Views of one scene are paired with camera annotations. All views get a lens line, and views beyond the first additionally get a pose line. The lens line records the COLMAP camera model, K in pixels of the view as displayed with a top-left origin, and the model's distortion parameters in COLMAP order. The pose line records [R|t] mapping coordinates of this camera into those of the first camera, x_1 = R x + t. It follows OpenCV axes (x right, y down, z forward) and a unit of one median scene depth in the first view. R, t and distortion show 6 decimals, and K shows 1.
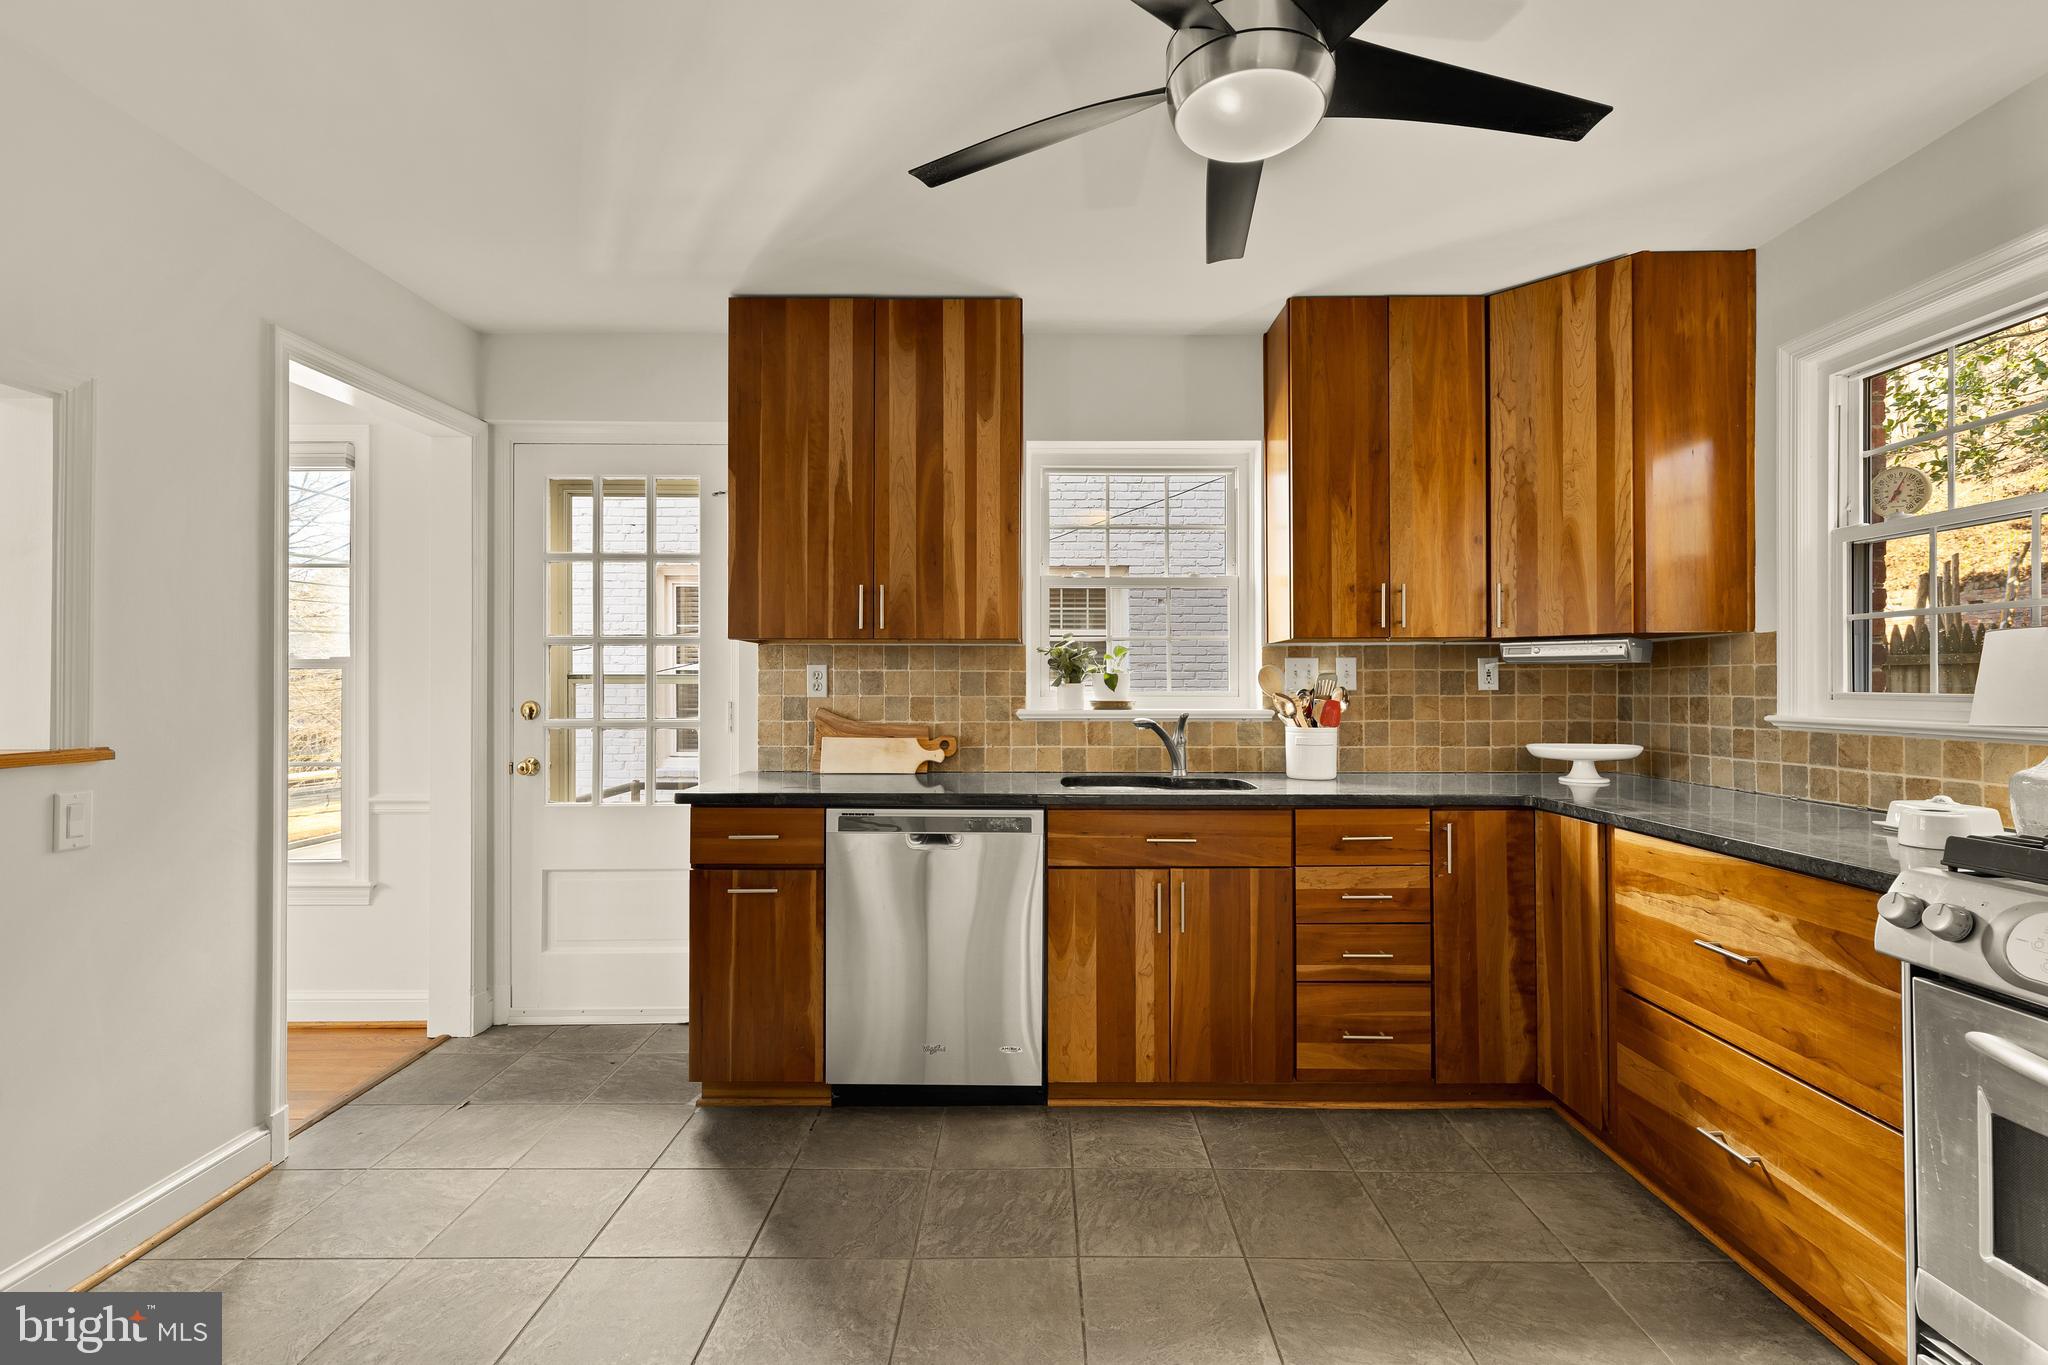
lens RADIAL K [[917.4, 0, 1038.2], [0, 917.4, 683.0], [0, 0, 1]] dist [0.007491, -0.005054]
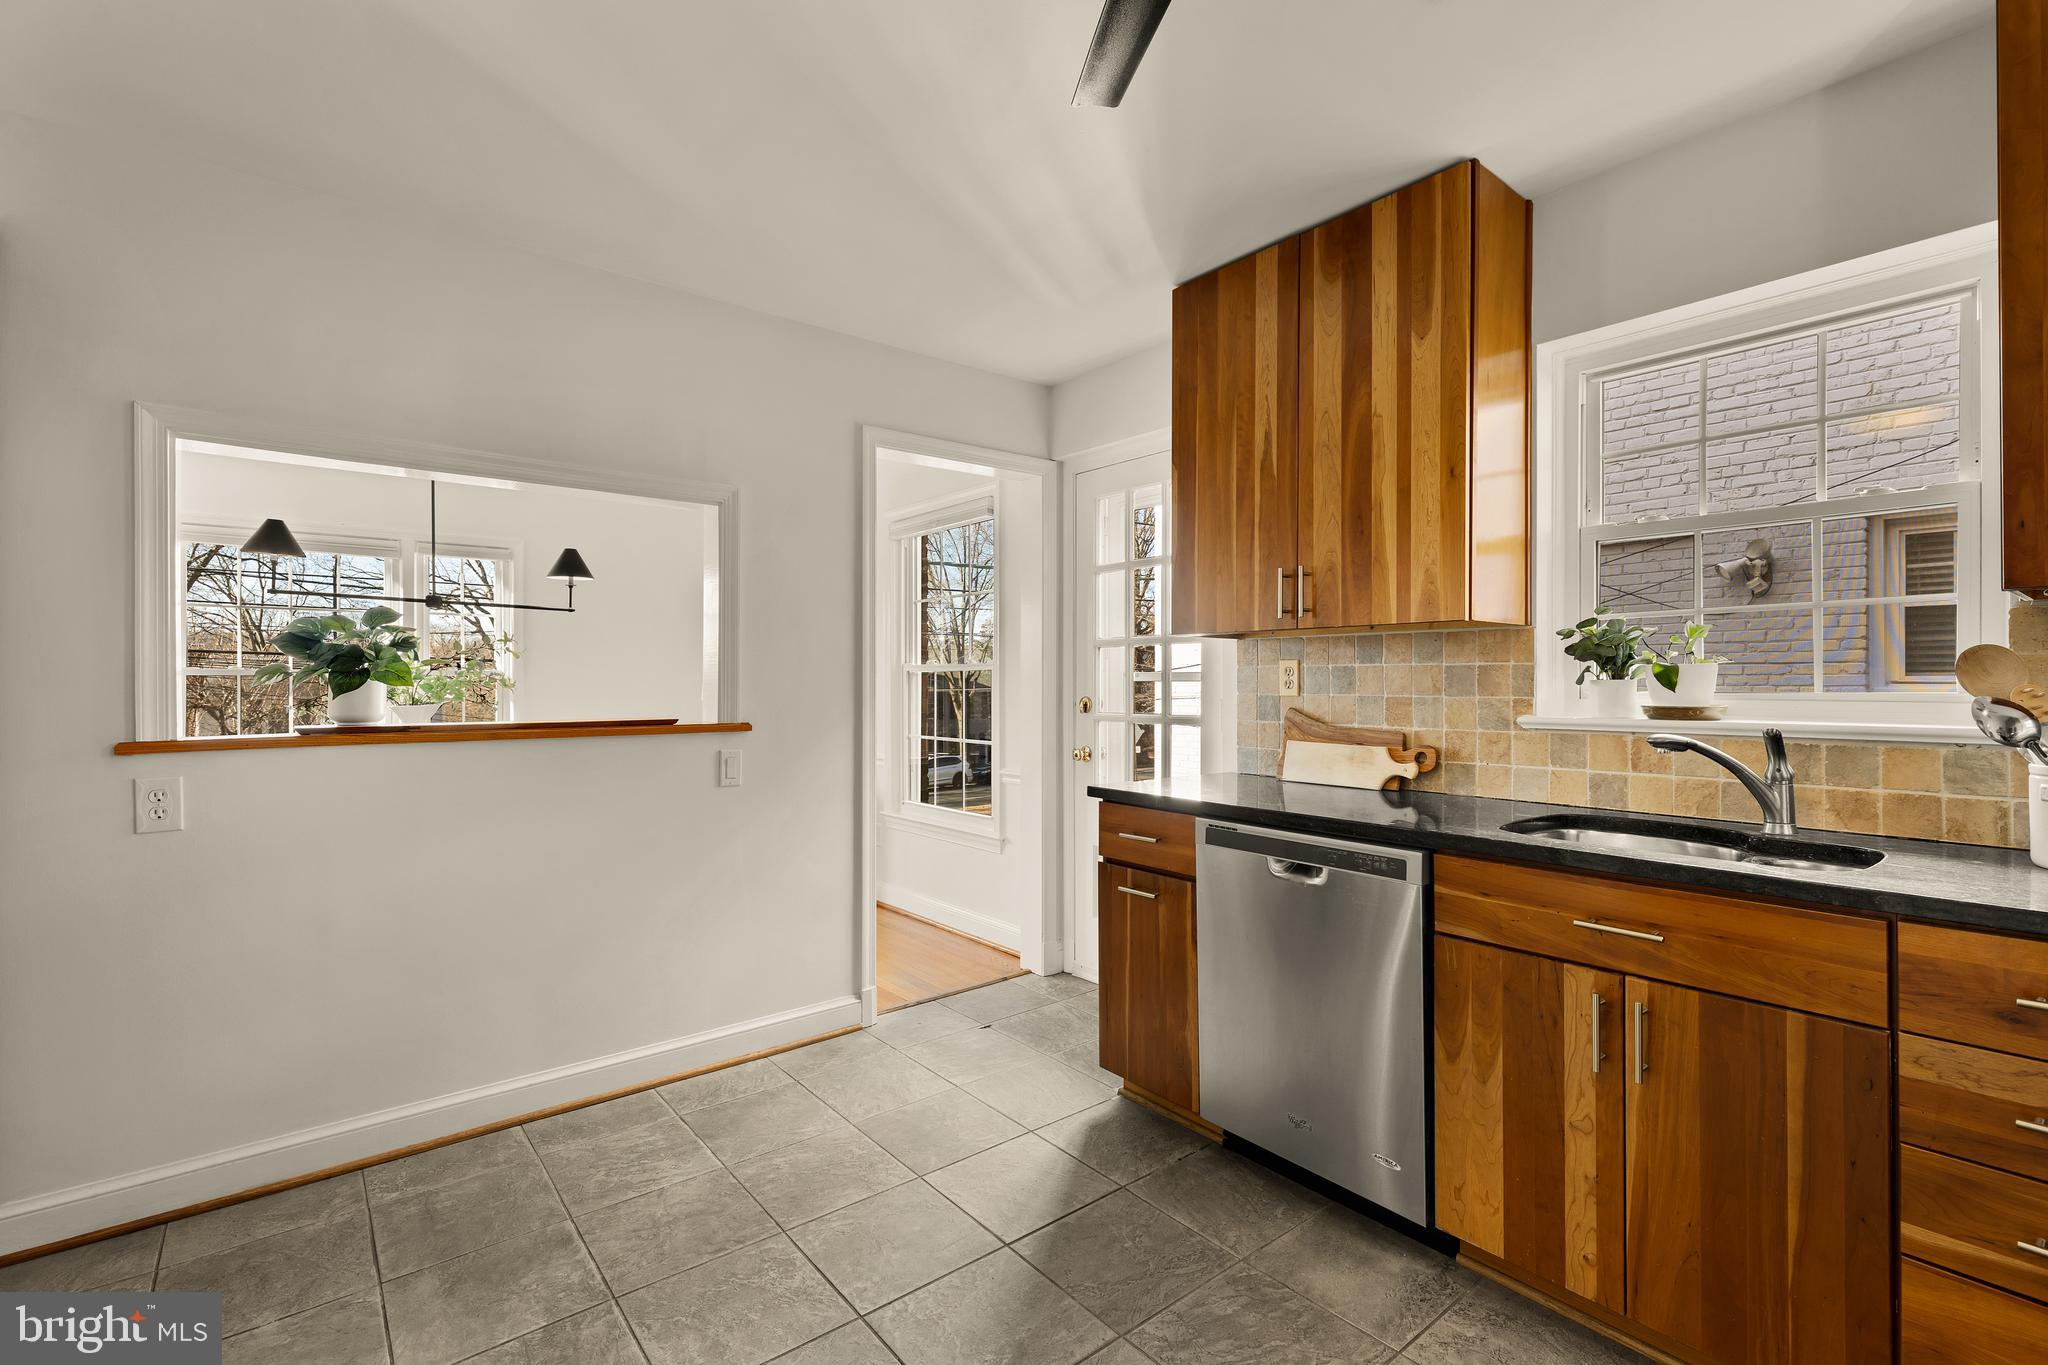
lens RADIAL K [[917.4, 0, 1038.2], [0, 917.4, 683.0], [0, 0, 1]] dist [0.007491, -0.005054]
pose [[0.630258, -0.000644, -0.776385, 0.366935], [0.002621, 0.999996, 0.001299, 0.001150], [0.776381, -0.002853, 0.630257, 0.286682]]
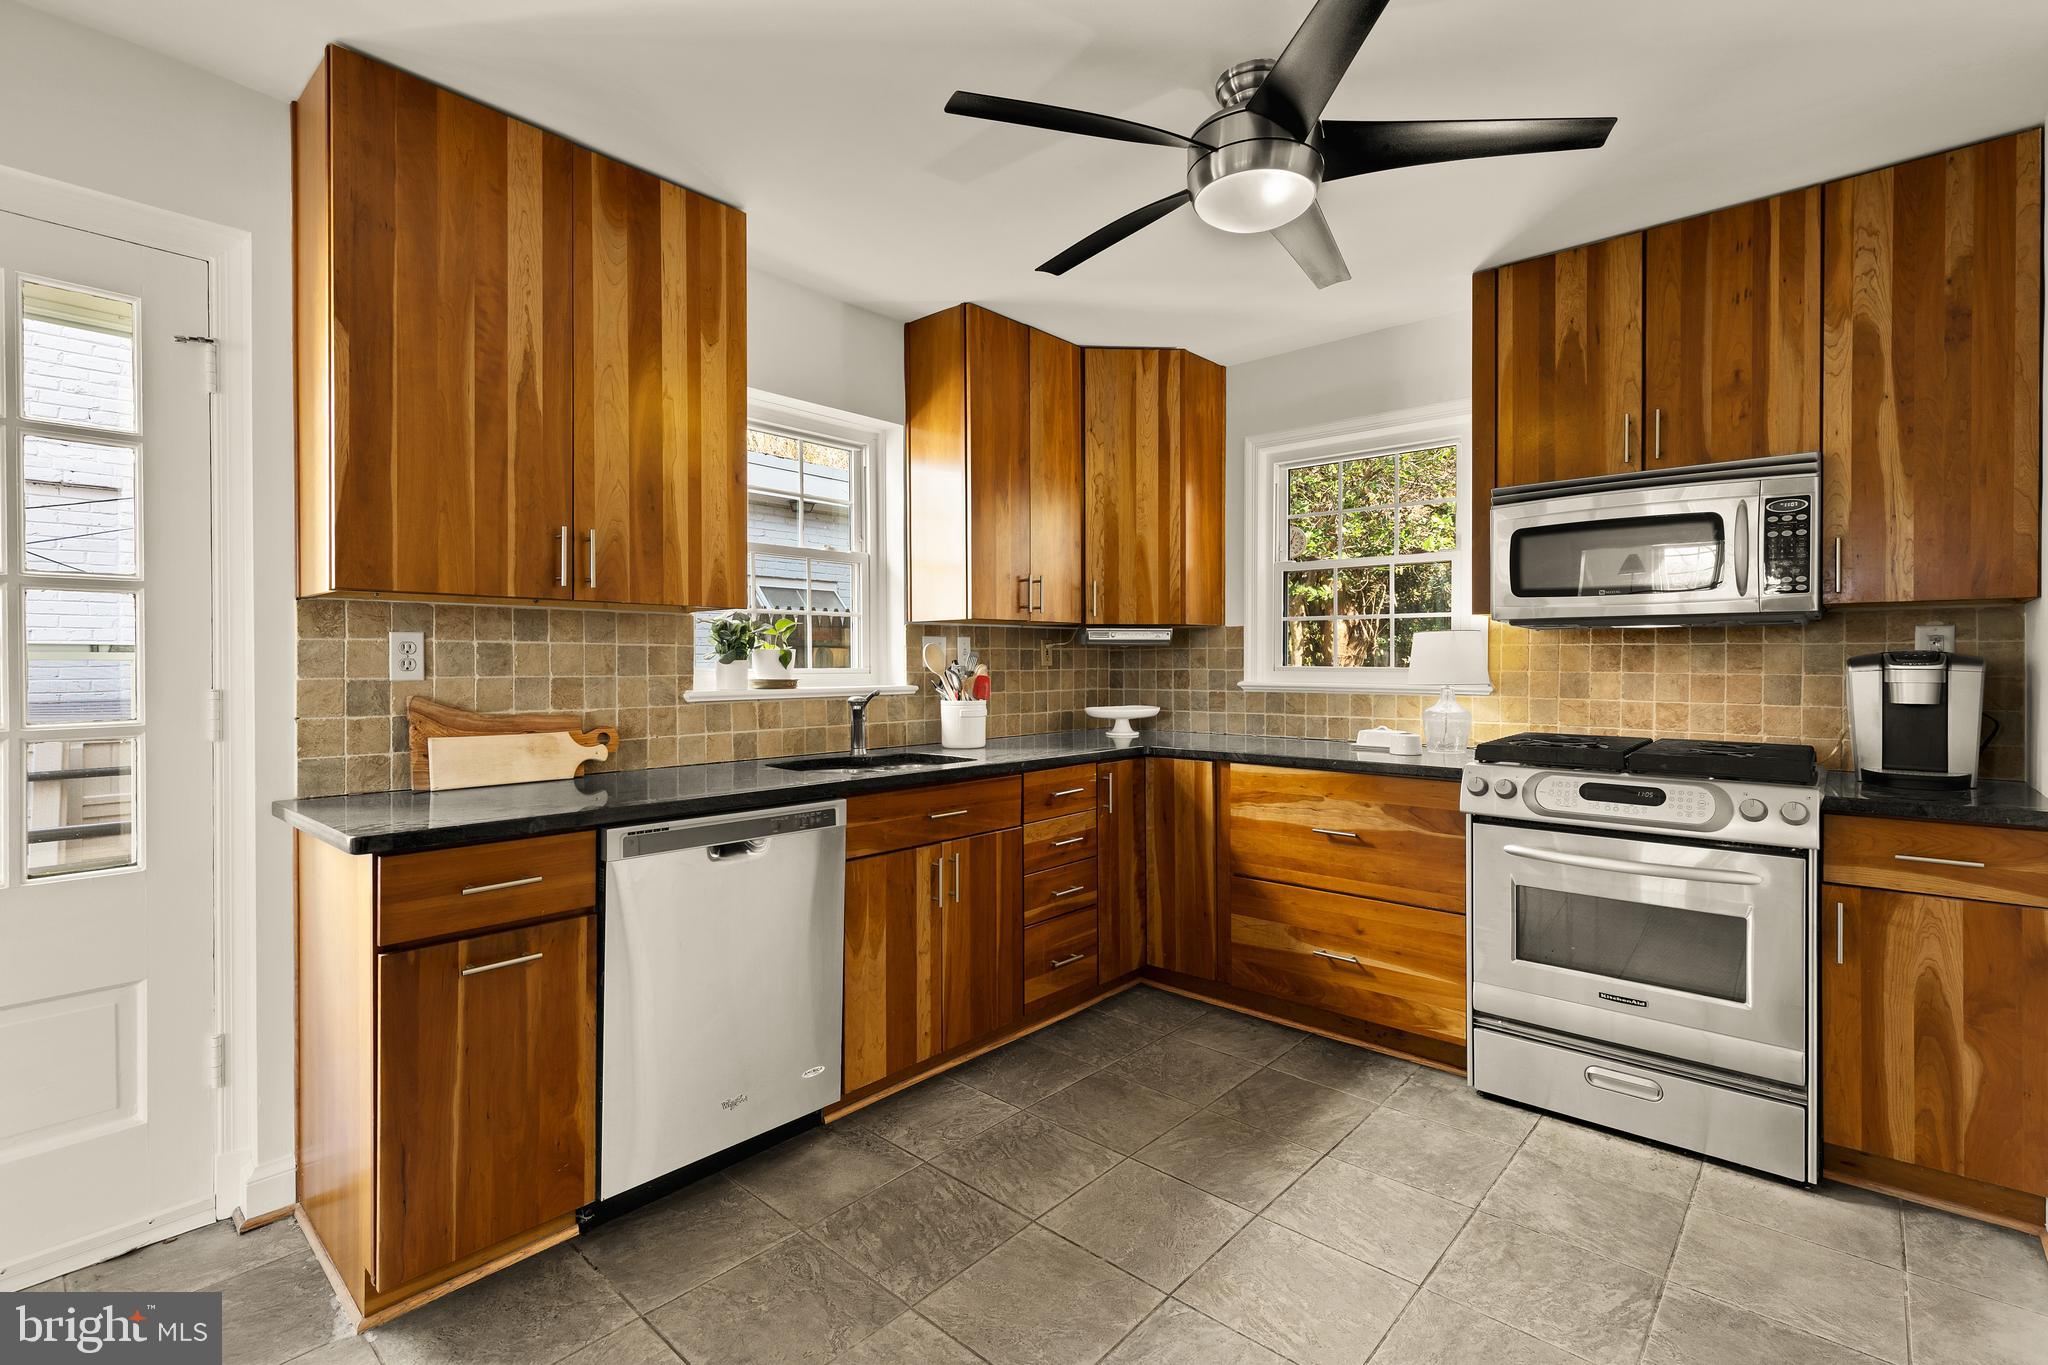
lens RADIAL K [[925.5, 0, 1038.4], [0, 925.5, 667.5], [0, 0, 1]] dist [0.002873, -0.000399]
pose [[0.662197, -0.005165, 0.749312, -0.535542], [-0.001626, 0.999964, 0.008330, -0.000489], [-0.749328, -0.006734, 0.662165, 0.235823]]
